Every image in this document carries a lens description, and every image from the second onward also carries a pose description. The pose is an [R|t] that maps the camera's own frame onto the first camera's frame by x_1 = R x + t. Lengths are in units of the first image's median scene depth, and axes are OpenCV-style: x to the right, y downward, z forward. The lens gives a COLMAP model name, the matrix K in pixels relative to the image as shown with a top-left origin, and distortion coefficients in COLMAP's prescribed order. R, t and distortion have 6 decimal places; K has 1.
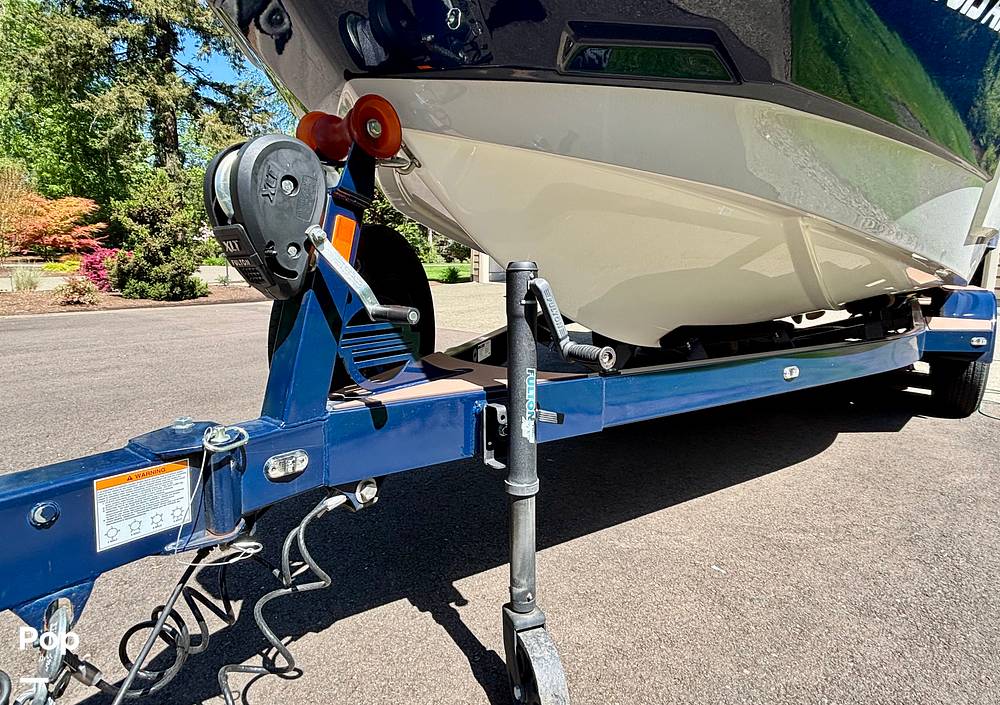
lens RADIAL K [[545.8, 0, 500.0], [0, 545.8, 352.5], [0, 0, 1]] dist [0.000305, 0.000349]
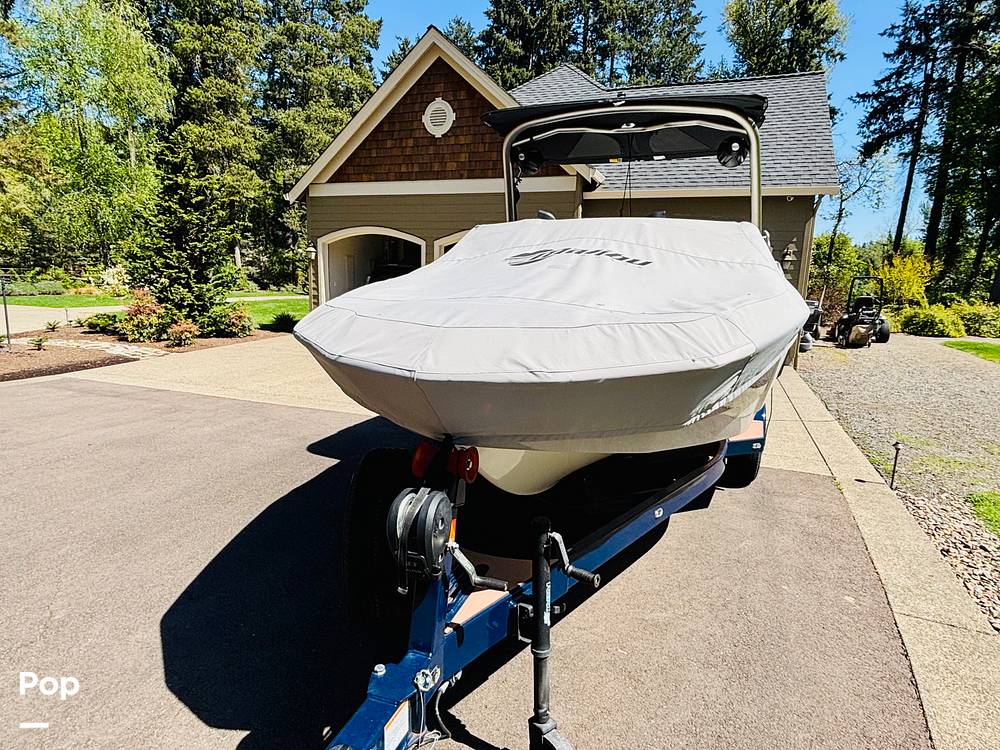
lens RADIAL K [[611.6, 0, 500.0], [0, 611.6, 375.0], [0, 0, 1]] dist [-0.002919, -0.000665]
pose [[0.944799, -0.045638, 0.324456, -0.483451], [0.031354, 0.998301, 0.049118, -0.513983], [-0.326146, -0.036234, 0.944625, -0.517431]]
